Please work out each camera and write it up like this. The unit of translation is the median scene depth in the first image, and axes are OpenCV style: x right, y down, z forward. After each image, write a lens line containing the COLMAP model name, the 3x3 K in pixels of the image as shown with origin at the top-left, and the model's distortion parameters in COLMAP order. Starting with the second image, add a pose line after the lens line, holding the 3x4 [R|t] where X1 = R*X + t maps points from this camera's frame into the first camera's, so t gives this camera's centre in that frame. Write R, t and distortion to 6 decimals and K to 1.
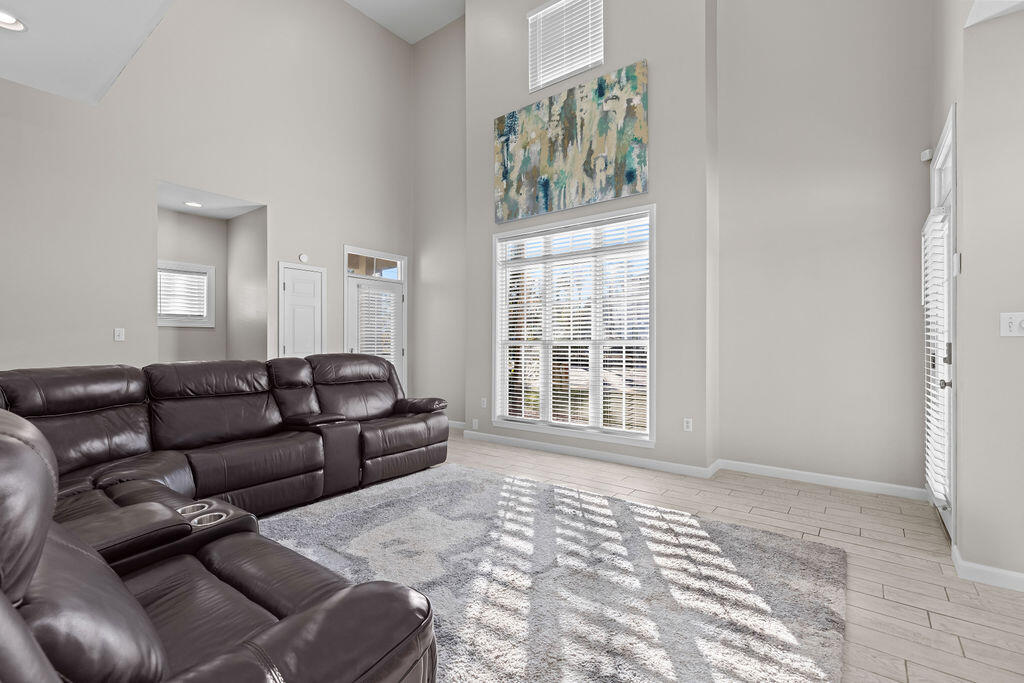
lens RADIAL K [[454.6, 0, 521.5], [0, 454.6, 343.0], [0, 0, 1]] dist [0.006548, 0.000716]
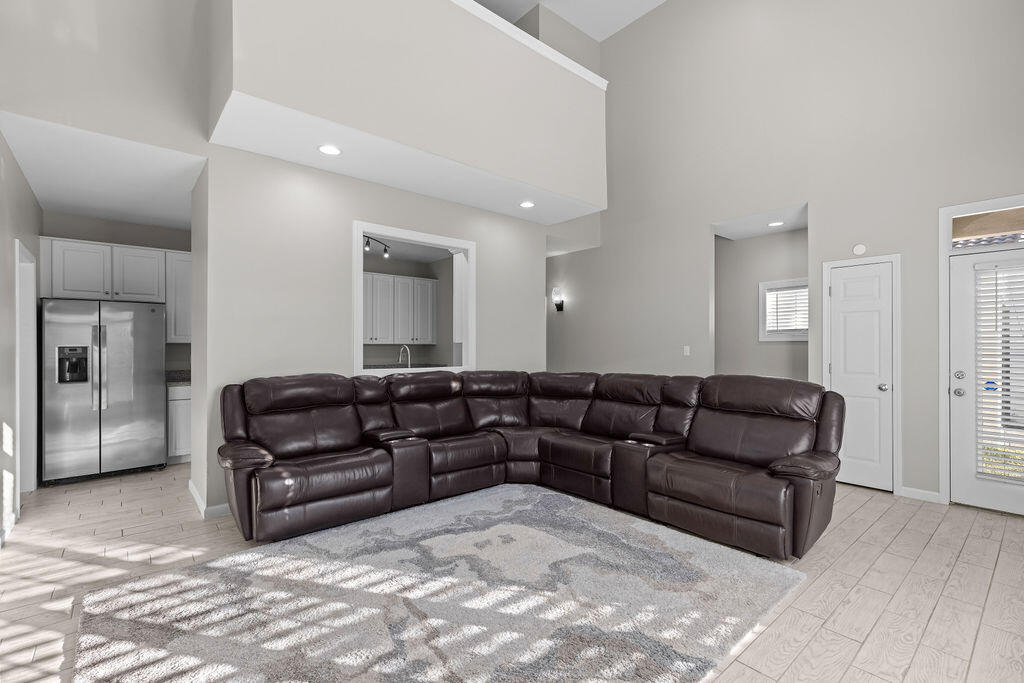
lens RADIAL K [[454.6, 0, 521.5], [0, 454.6, 343.0], [0, 0, 1]] dist [0.006548, 0.000716]
pose [[-0.214960, -0.005817, -0.976605, 0.683882], [0.005093, 0.999962, -0.007077, -0.043870], [0.976609, -0.006495, -0.214923, 1.032861]]
